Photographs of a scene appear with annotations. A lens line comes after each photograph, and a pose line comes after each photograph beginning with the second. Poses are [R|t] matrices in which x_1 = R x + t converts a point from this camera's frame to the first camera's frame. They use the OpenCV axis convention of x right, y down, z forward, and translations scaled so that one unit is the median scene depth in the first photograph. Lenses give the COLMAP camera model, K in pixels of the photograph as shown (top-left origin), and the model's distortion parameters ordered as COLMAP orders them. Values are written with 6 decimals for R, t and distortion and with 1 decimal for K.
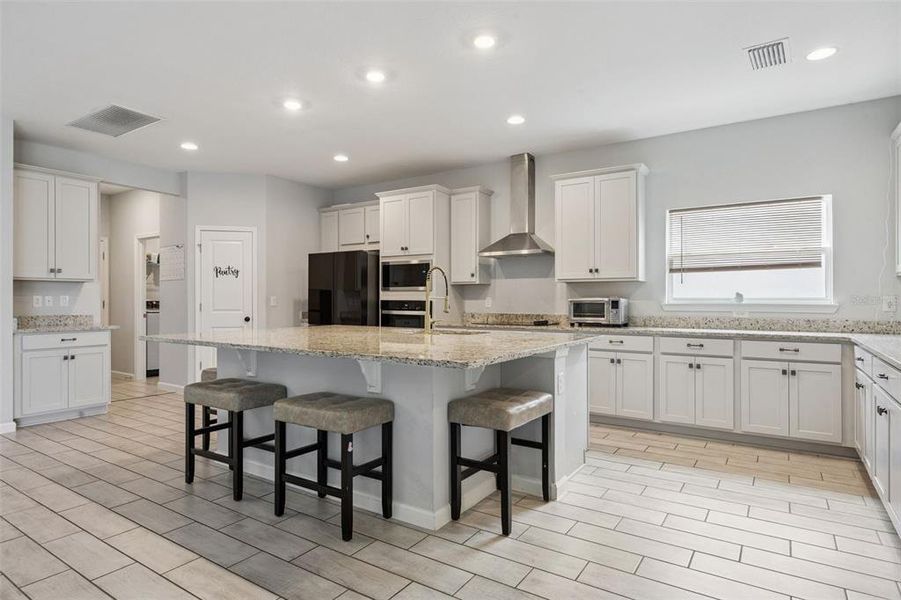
lens RADIAL K [[500.9, 0, 450.5], [0, 500.9, 300.0], [0, 0, 1]] dist [-0.002182, -0.000694]
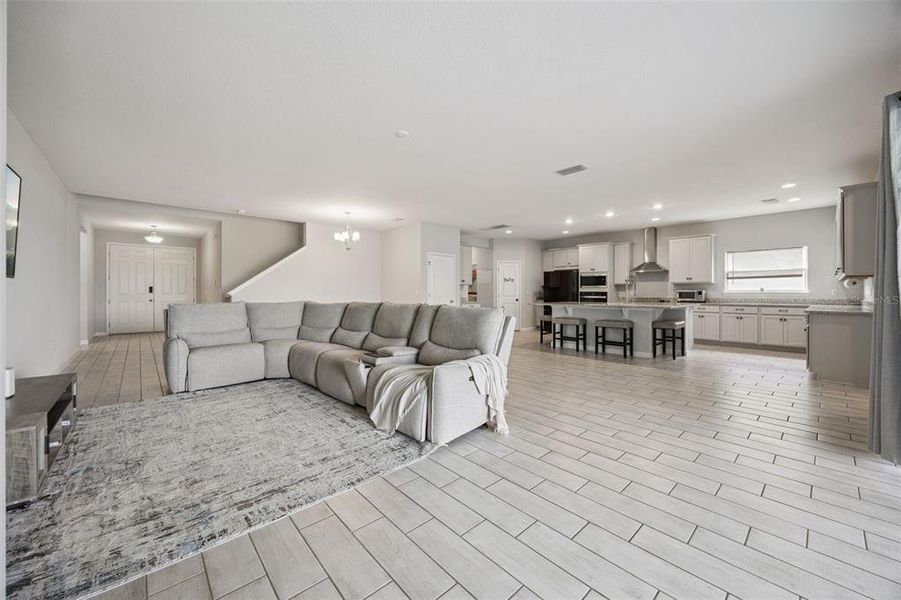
lens RADIAL K [[345.1, 0, 451.4], [0, 345.1, 295.9], [0, 0, 1]] dist [-0.001816, -0.000121]
pose [[0.970375, 0.000108, -0.241604, -0.377132], [0.002134, 0.999957, 0.009018, 0.004536], [0.241595, -0.009267, 0.970333, -0.779855]]
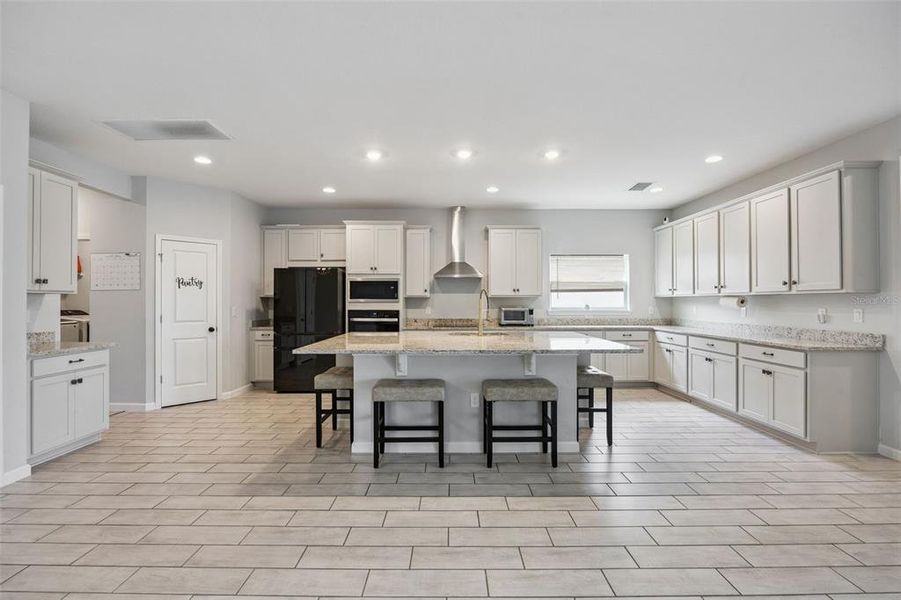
lens RADIAL K [[411.7, 0, 450.5], [0, 411.7, 300.0], [0, 0, 1]] dist [-0.017897, -0.000023]
pose [[0.832829, 0.001397, 0.553528, -0.555666], [0.001259, 0.999989, -0.004419, -0.021357], [-0.553529, 0.004377, 0.832819, 0.042605]]
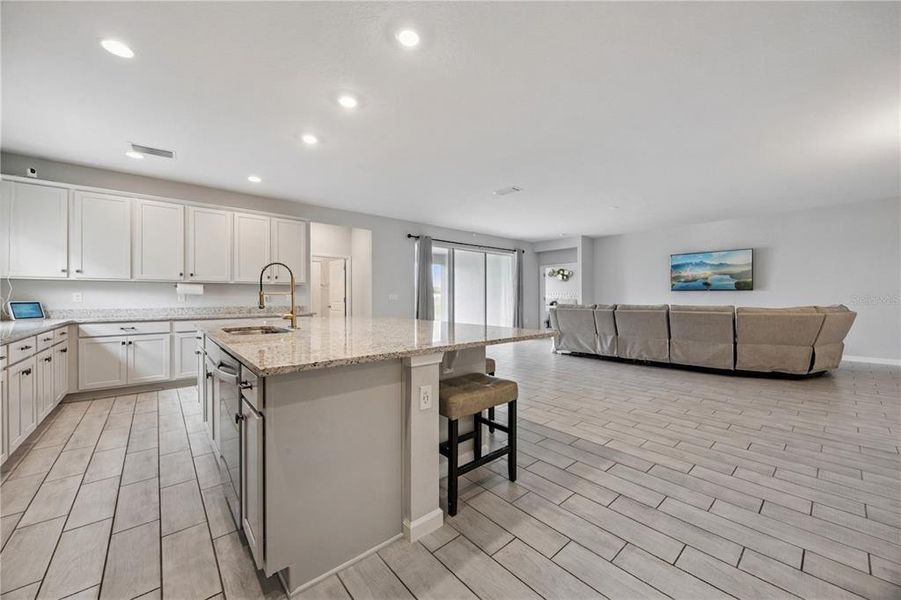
lens RADIAL K [[345.1, 0, 451.4], [0, 345.1, 295.9], [0, 0, 1]] dist [-0.001816, -0.000121]
pose [[-0.963081, 0.001482, 0.269209, -0.400652], [0.000587, 0.999994, -0.003404, 0.002909], [-0.269213, -0.003120, -0.963076, 1.153222]]
